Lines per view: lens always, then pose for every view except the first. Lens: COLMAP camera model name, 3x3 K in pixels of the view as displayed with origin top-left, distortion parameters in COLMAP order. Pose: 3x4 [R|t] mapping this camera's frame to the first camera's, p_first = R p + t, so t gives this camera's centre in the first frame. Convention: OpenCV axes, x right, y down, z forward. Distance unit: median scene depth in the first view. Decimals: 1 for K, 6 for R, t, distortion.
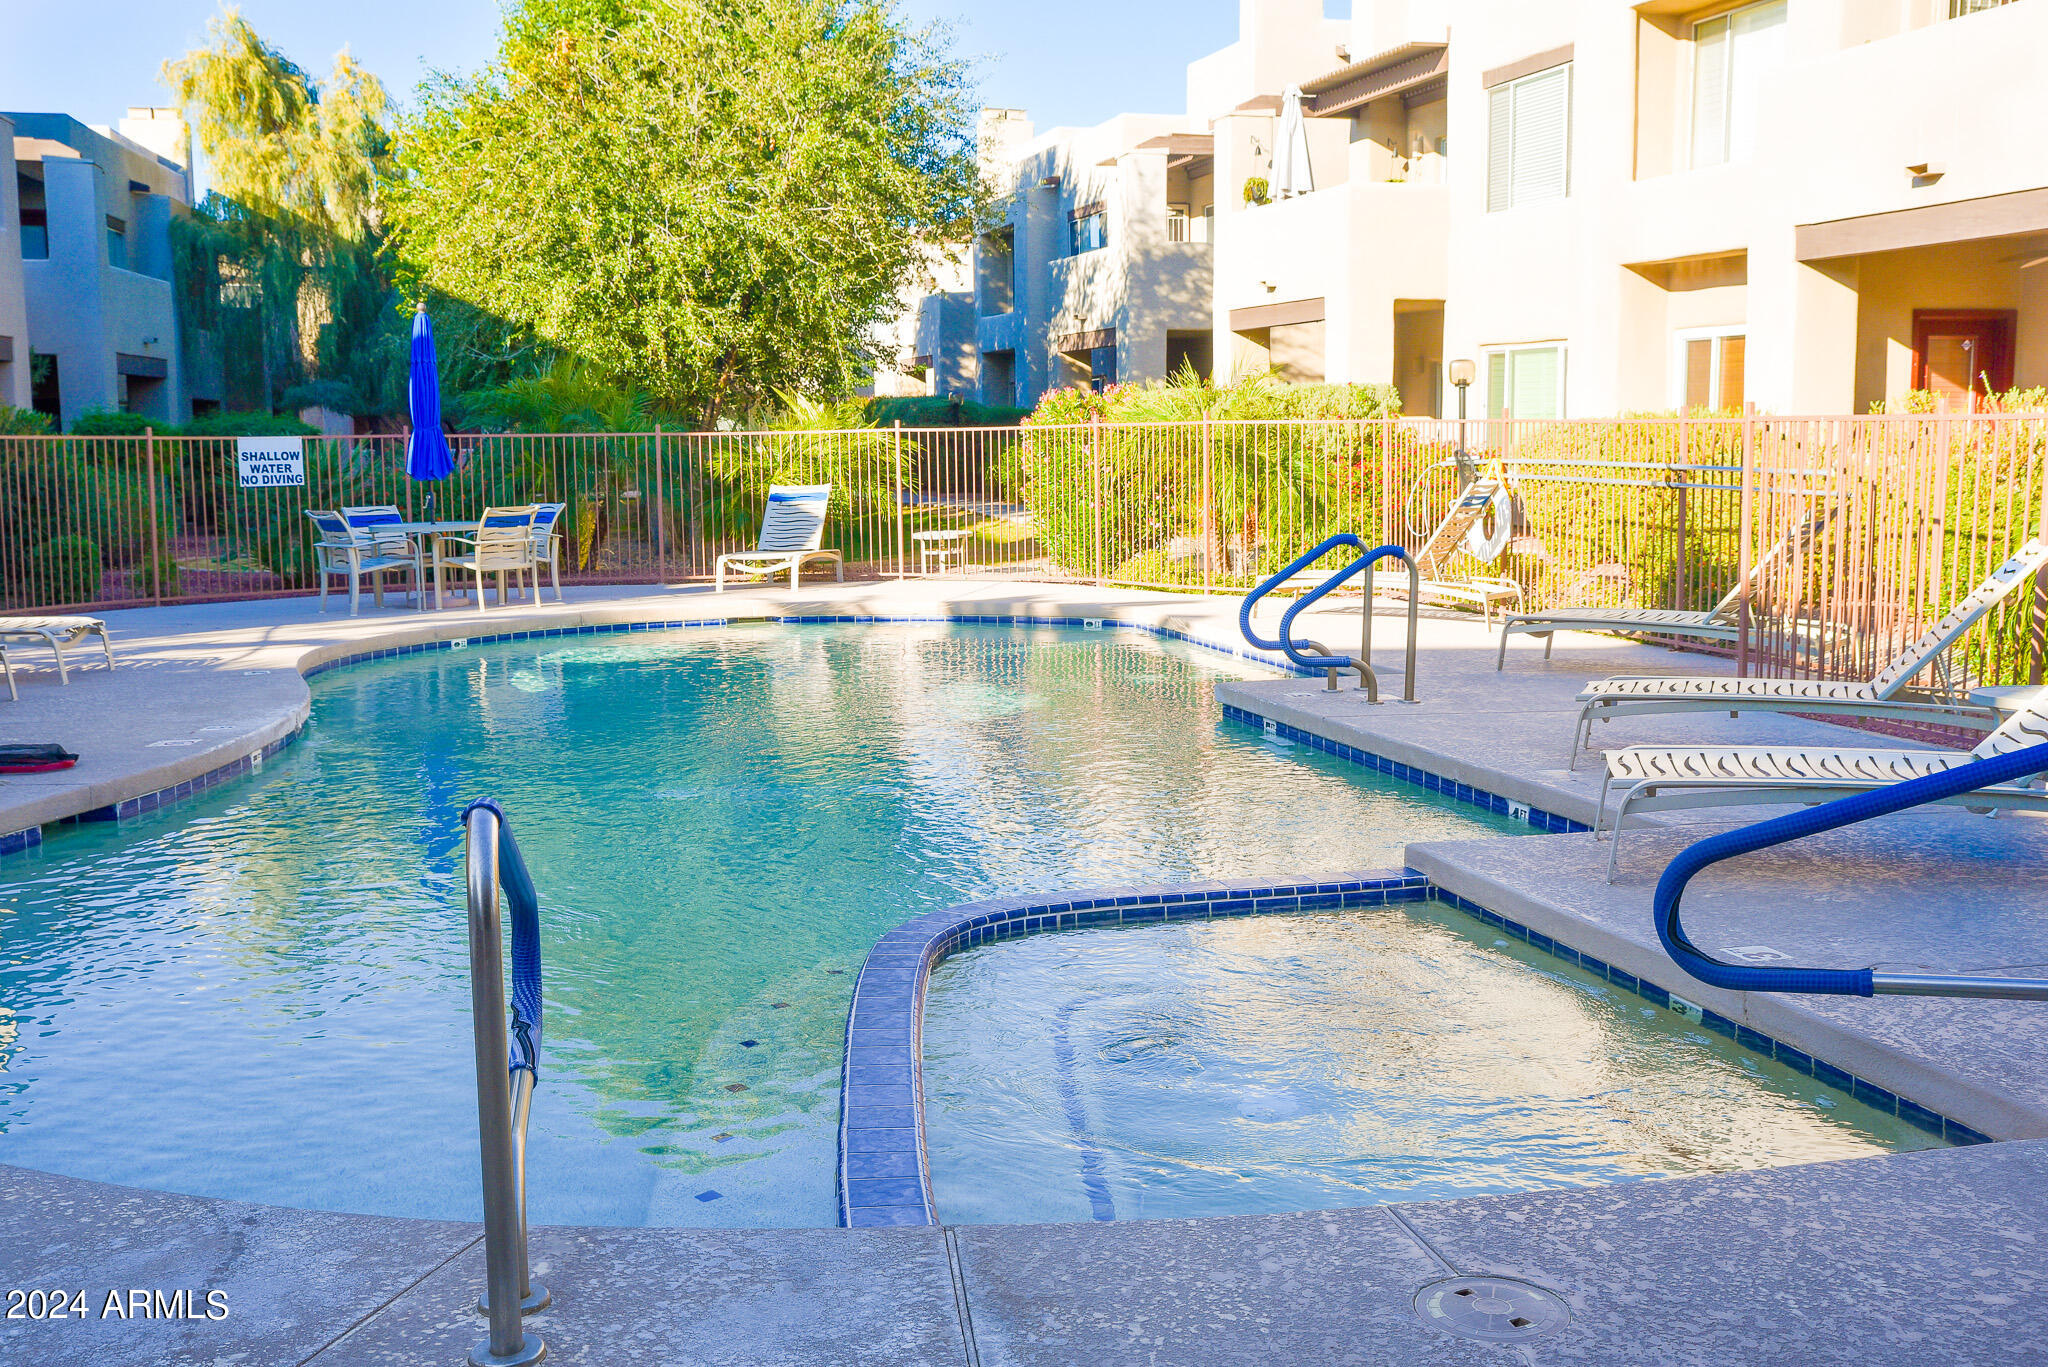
lens RADIAL K [[2123.9, 0, 1024.0], [0, 2123.9, 683.5], [0, 0, 1]] dist [0.010661, 0.009149]
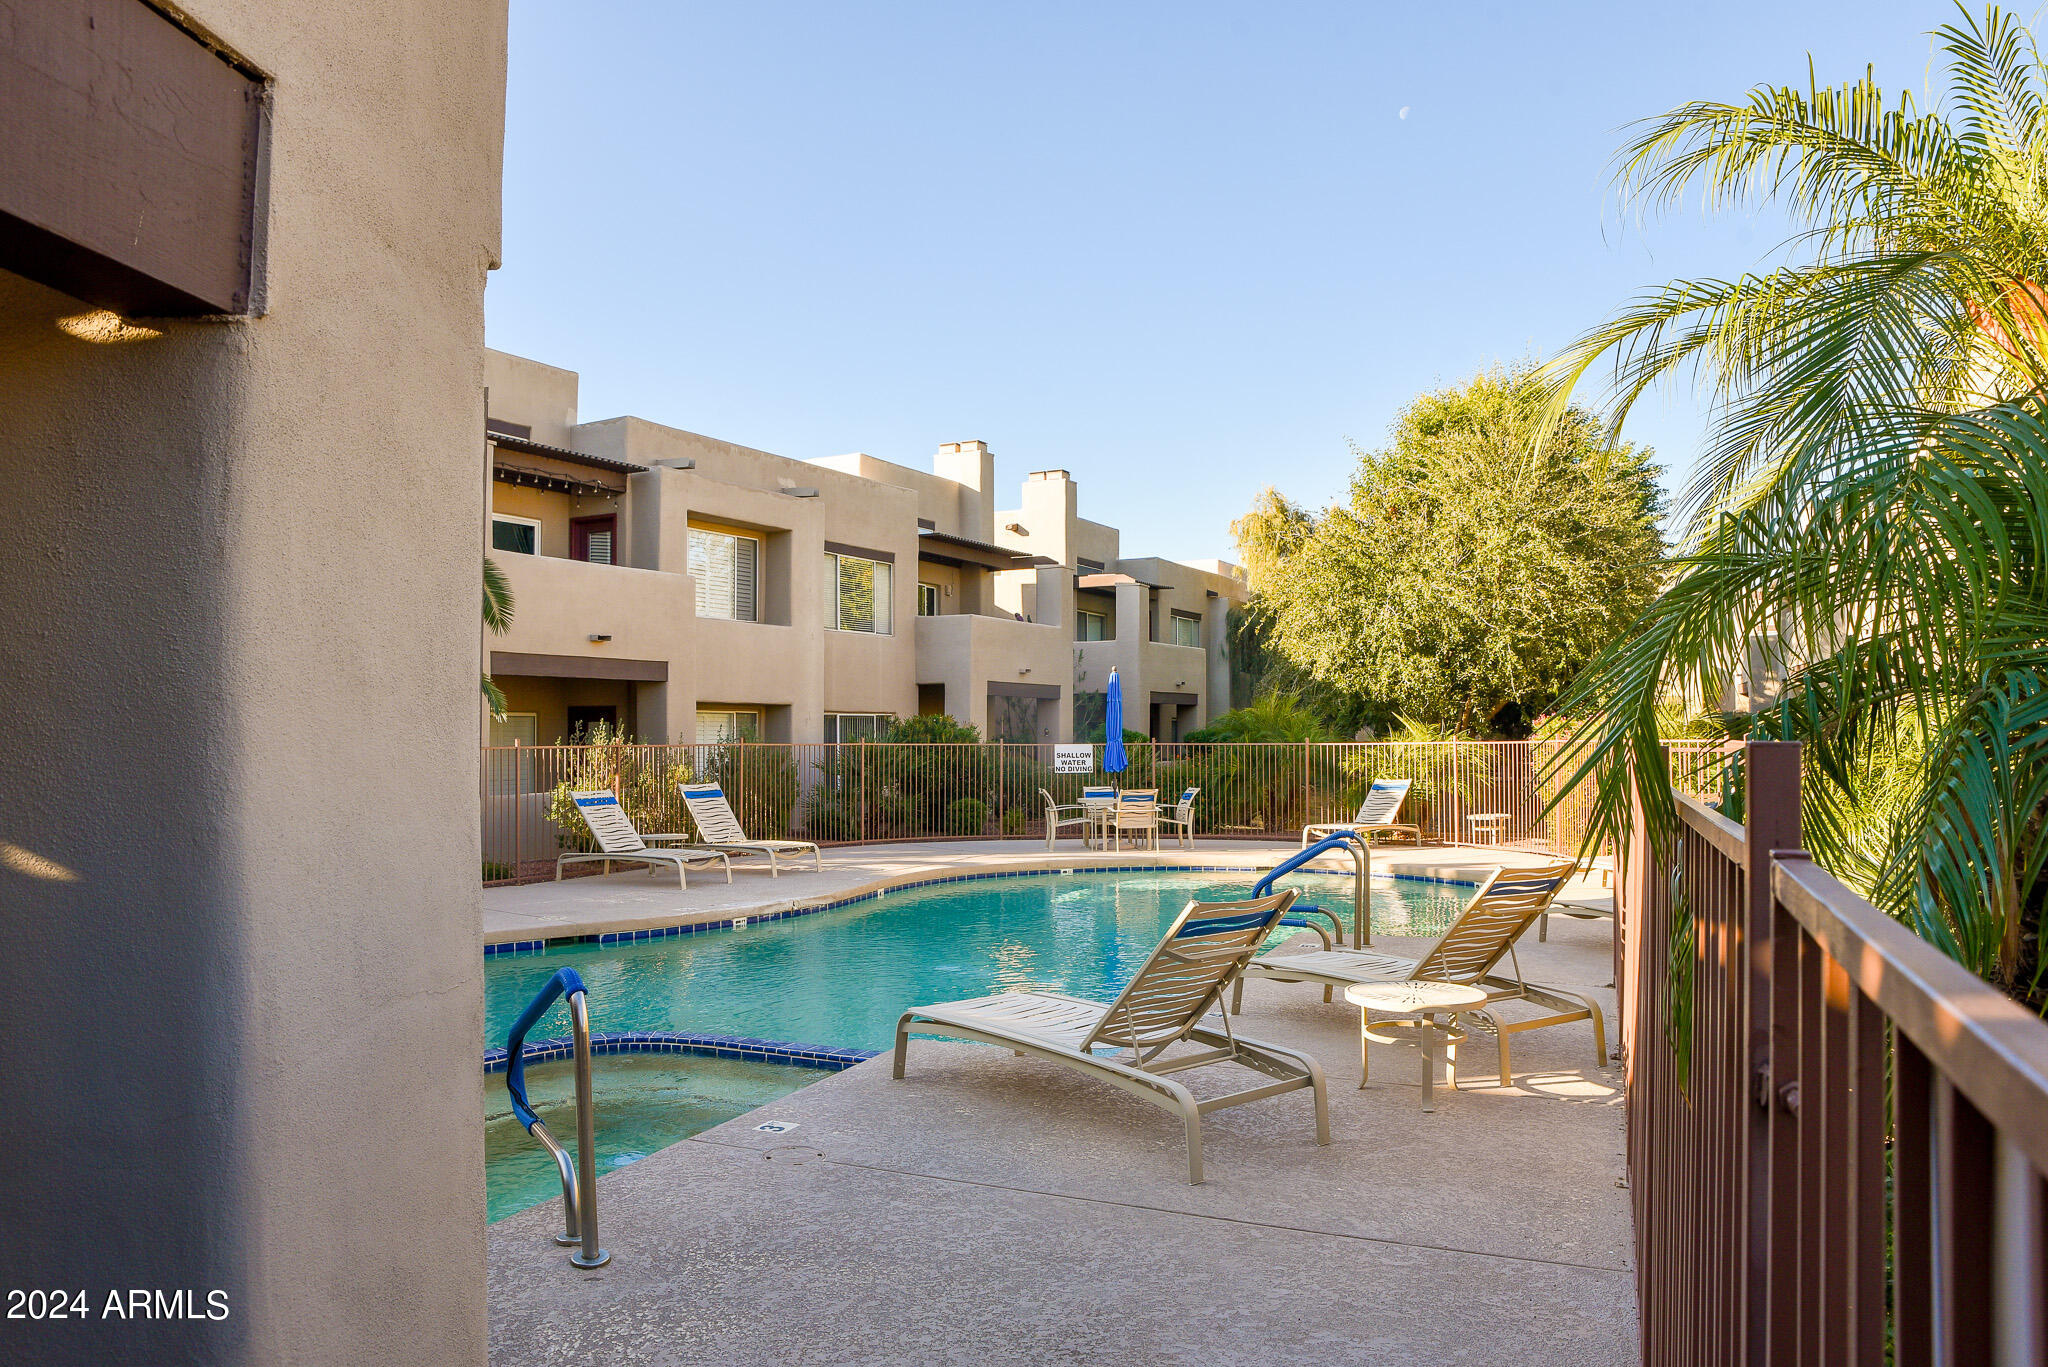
lens RADIAL K [[1402.1, 0, 1027.2], [0, 1402.1, 688.9], [0, 0, 1]] dist [-0.130554, 0.093060]
pose [[0.779102, -0.013675, -0.626748, 0.342968], [-0.077151, 0.990070, -0.117509, -0.024805], [0.622131, 0.139905, 0.770311, 0.097621]]
